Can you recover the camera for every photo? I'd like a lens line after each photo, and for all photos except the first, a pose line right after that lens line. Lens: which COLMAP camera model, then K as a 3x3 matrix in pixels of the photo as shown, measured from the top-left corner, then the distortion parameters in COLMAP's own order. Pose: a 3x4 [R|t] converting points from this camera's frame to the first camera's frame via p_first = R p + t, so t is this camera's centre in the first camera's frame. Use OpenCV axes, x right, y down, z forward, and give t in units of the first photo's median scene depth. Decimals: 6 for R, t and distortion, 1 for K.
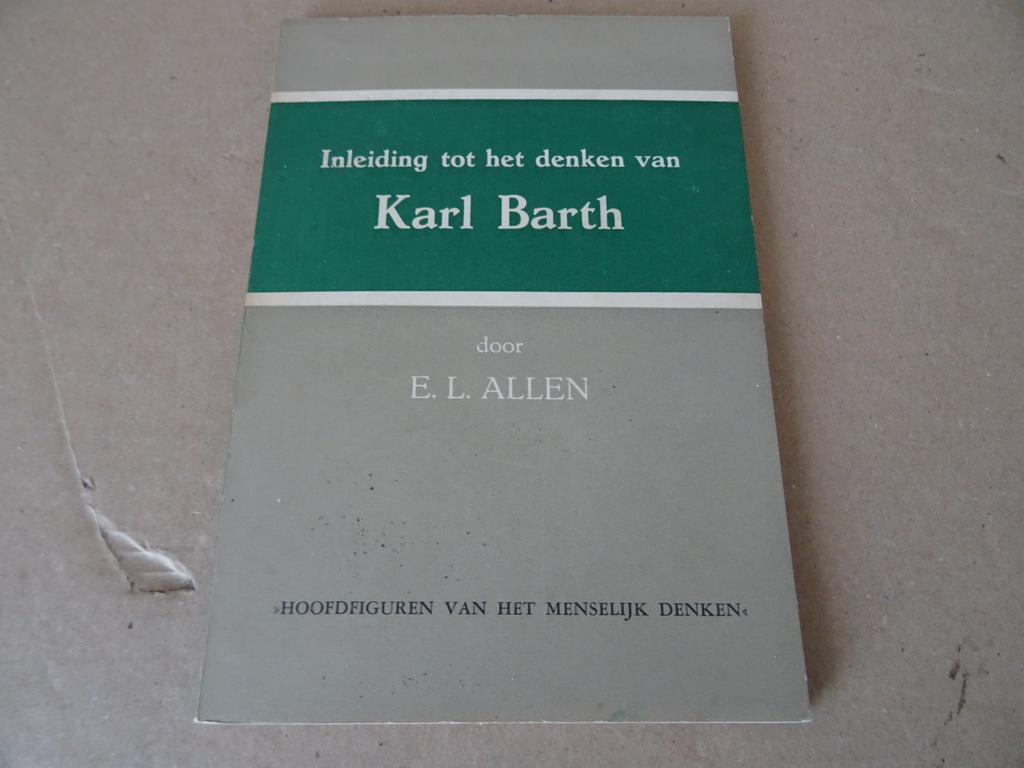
lens RADIAL K [[725.7, 0, 517.9], [0, 725.7, 382.0], [0, 0, 1]] dist [-0.003818, -0.002703]
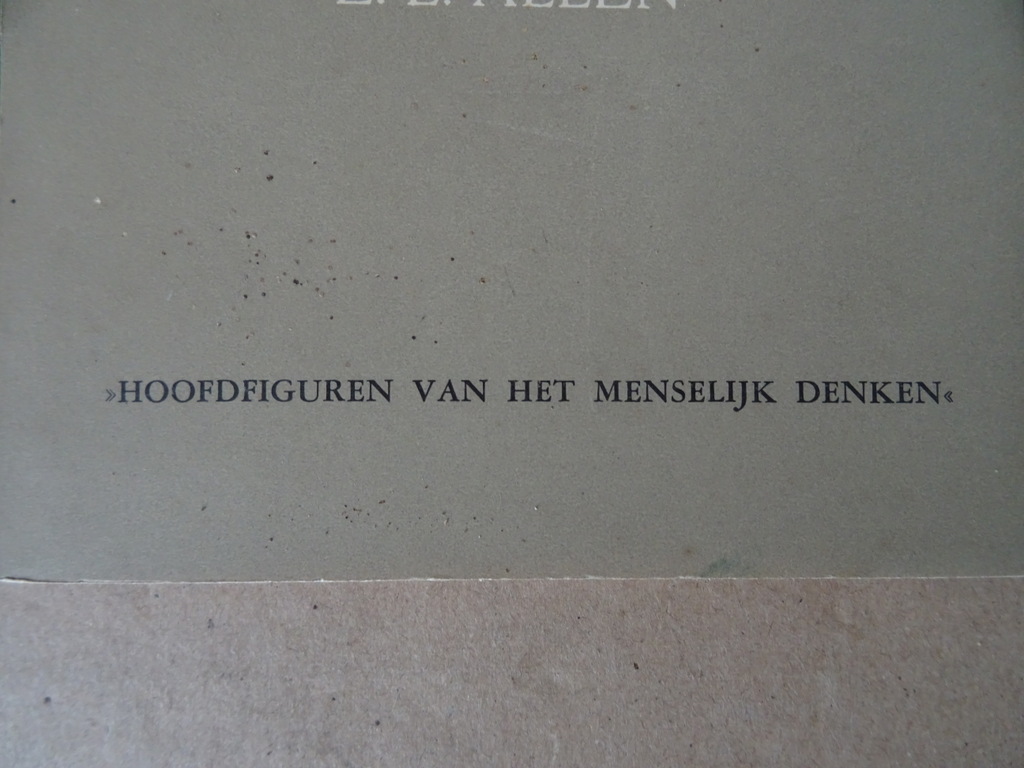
lens RADIAL K [[764.5, 0, 531.9], [0, 764.5, 377.7], [0, 0, 1]] dist [0.011746, -0.027841]
pose [[0.999780, -0.002259, 0.020875, -0.021644], [-0.003591, 0.961150, 0.276003, 0.139963], [-0.020688, -0.276017, 0.960930, 0.437538]]
